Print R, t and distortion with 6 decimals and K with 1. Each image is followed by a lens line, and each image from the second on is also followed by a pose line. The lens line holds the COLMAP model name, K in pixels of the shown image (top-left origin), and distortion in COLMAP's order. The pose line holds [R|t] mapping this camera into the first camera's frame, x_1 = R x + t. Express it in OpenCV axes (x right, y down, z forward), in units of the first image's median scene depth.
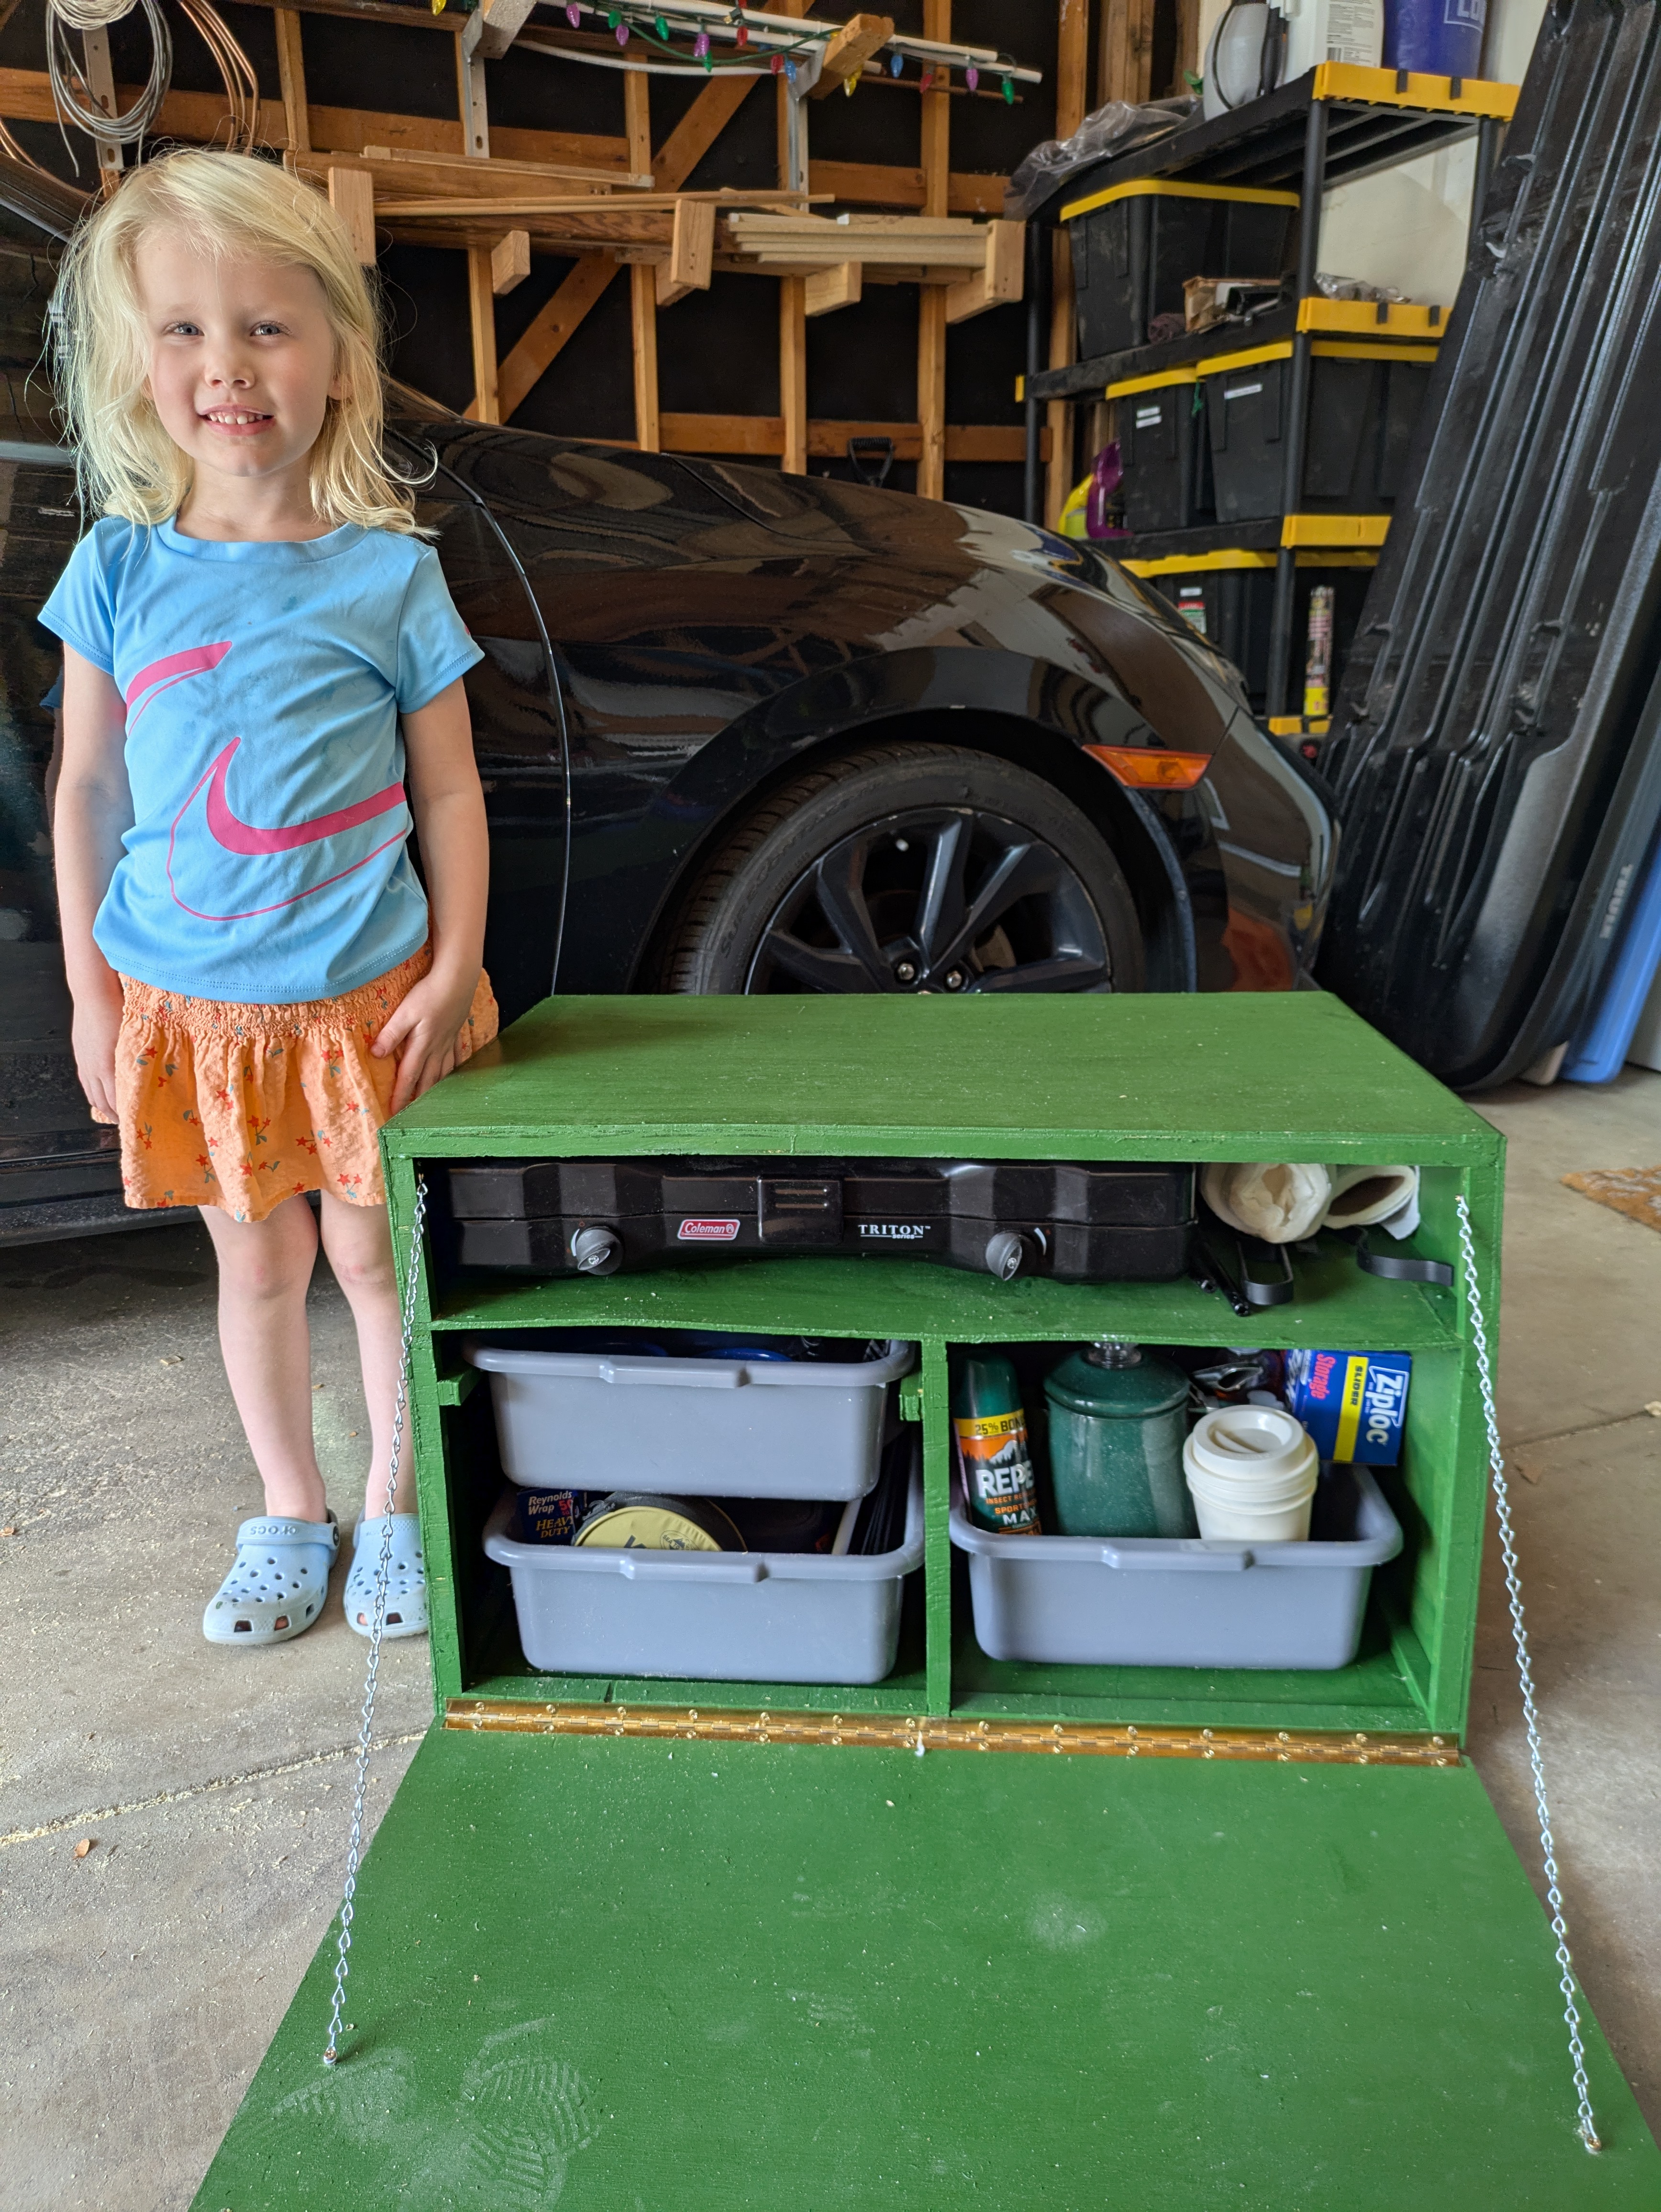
lens RADIAL K [[1766.1, 0, 762.2], [0, 1766.1, 1146.5], [0, 0, 1]] dist [0.052402, -0.050809]
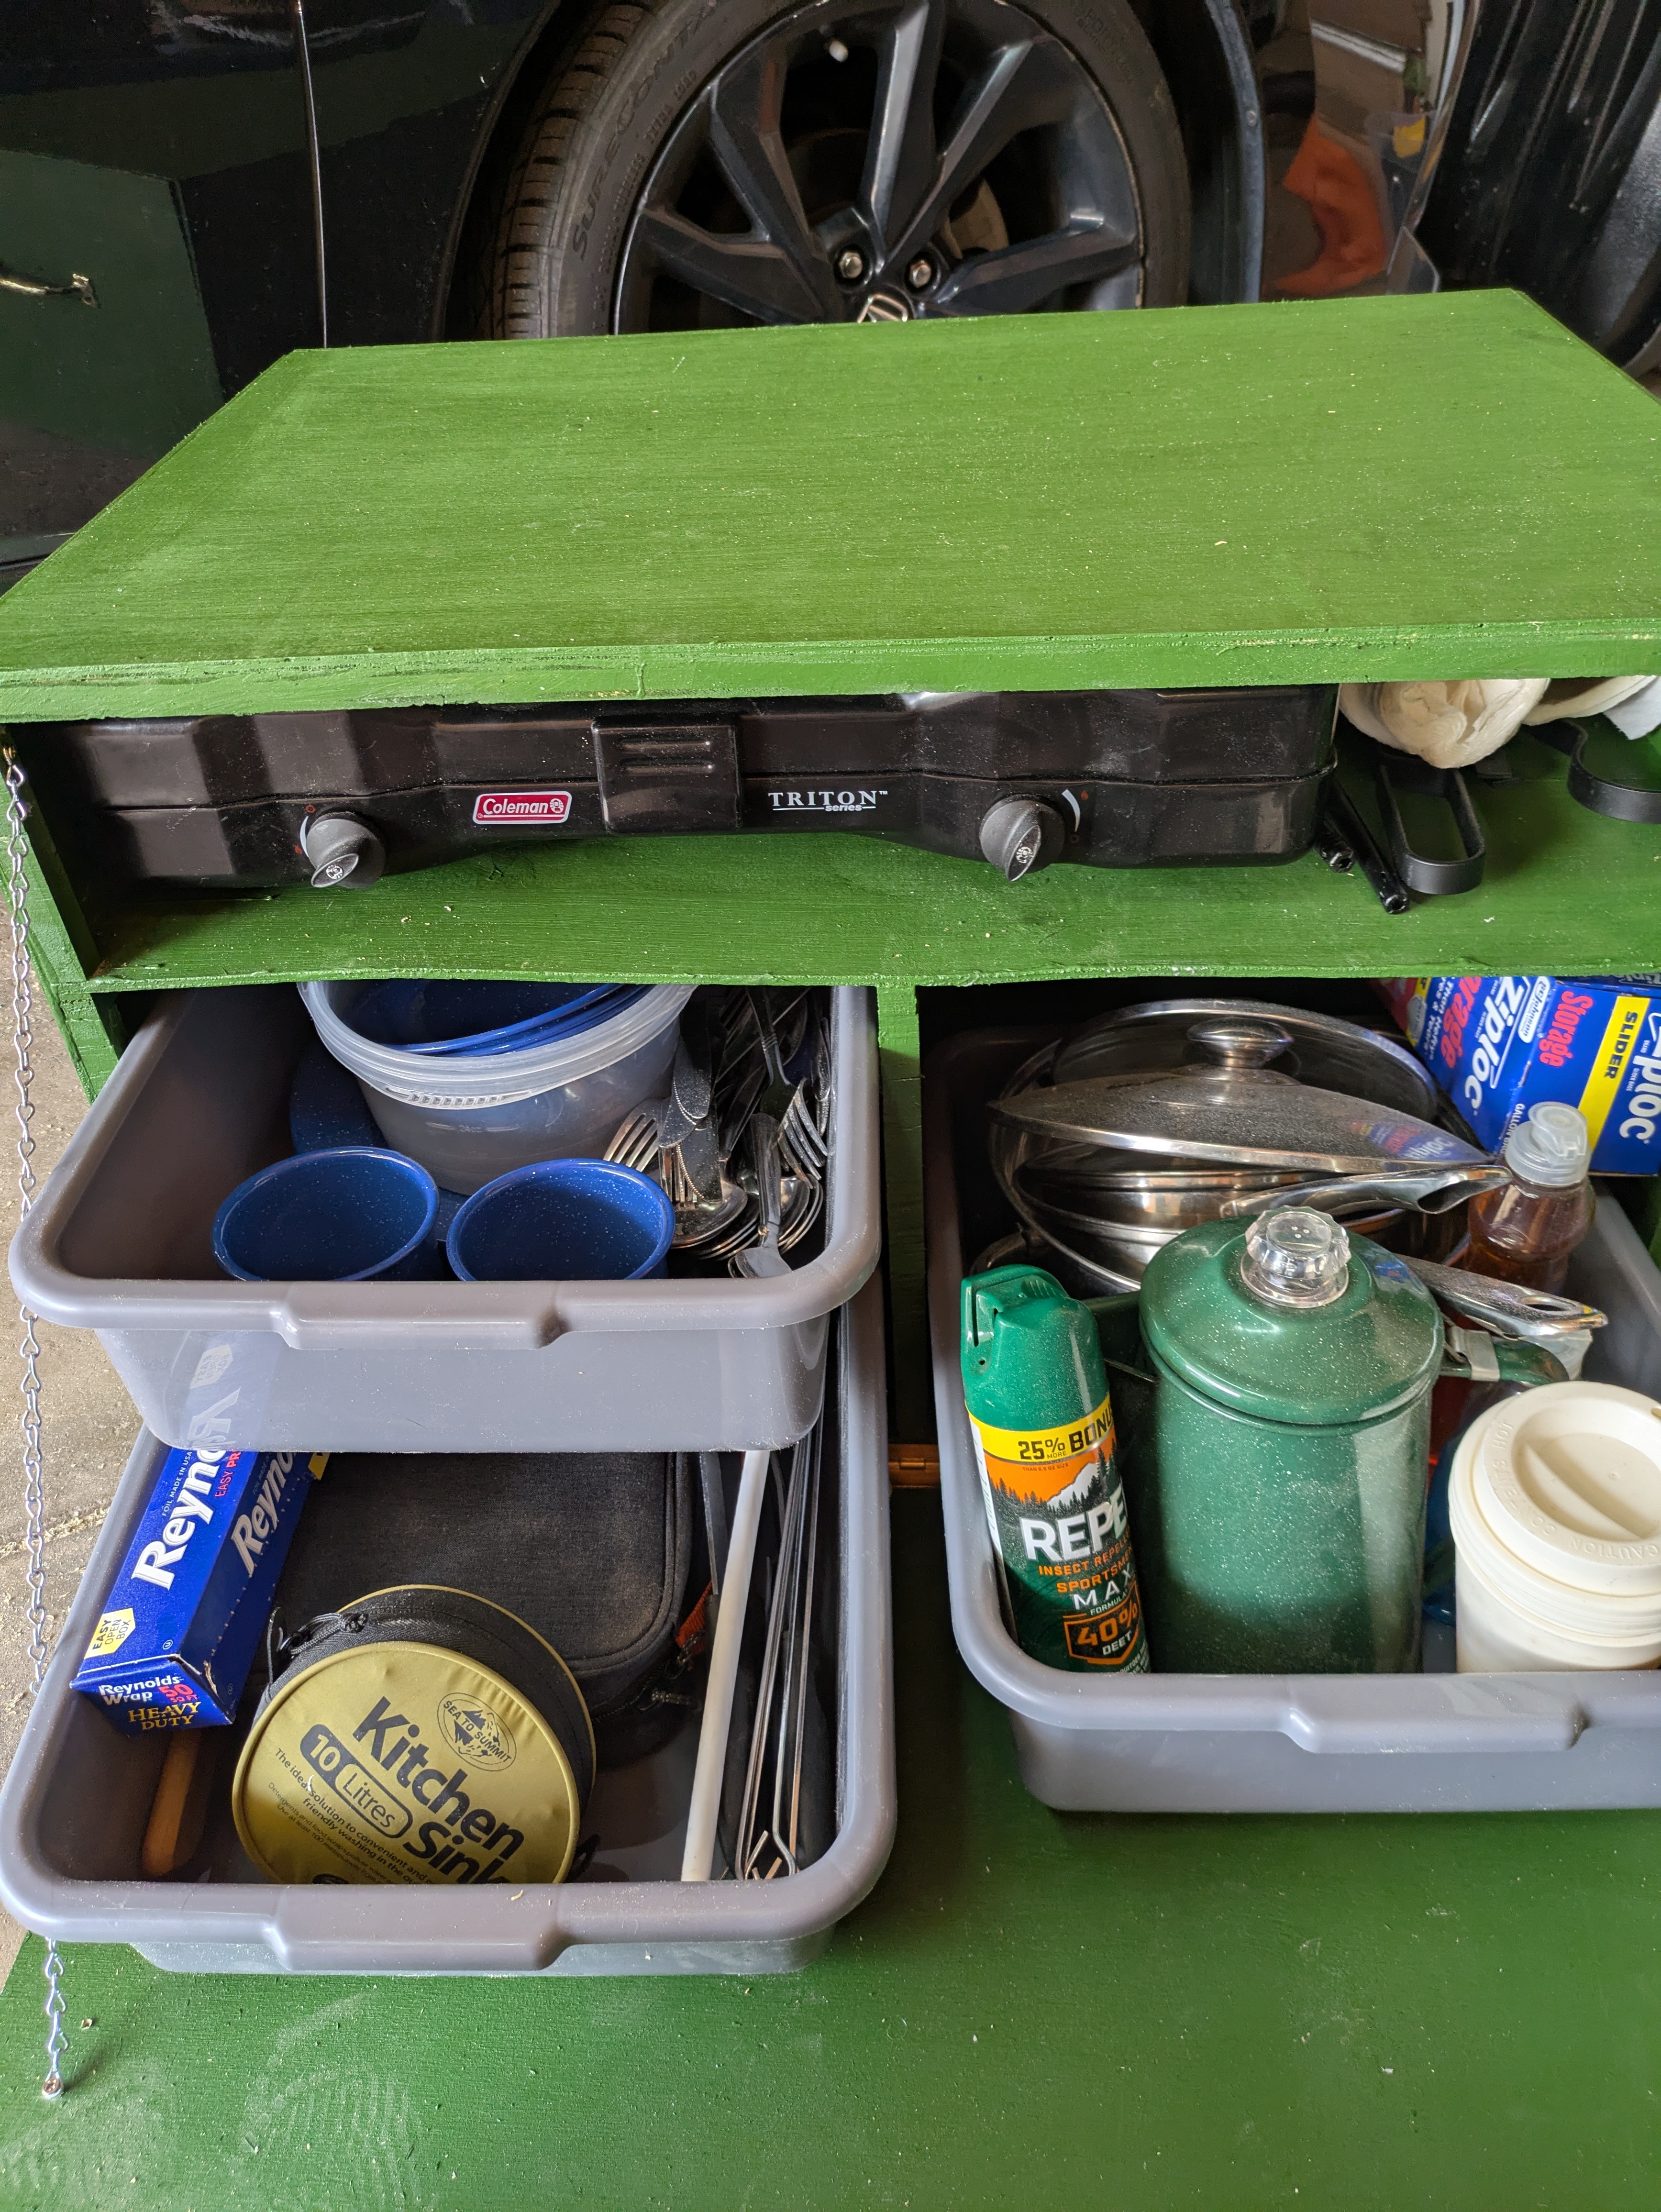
lens RADIAL K [[1766.1, 0, 762.2], [0, 1766.1, 1146.5], [0, 0, 1]] dist [0.052402, -0.050809]
pose [[0.998612, -0.052195, 0.007026, 0.041469], [0.045938, 0.928501, 0.368477, -0.064876], [-0.025756, -0.367643, 0.929610, 0.392664]]
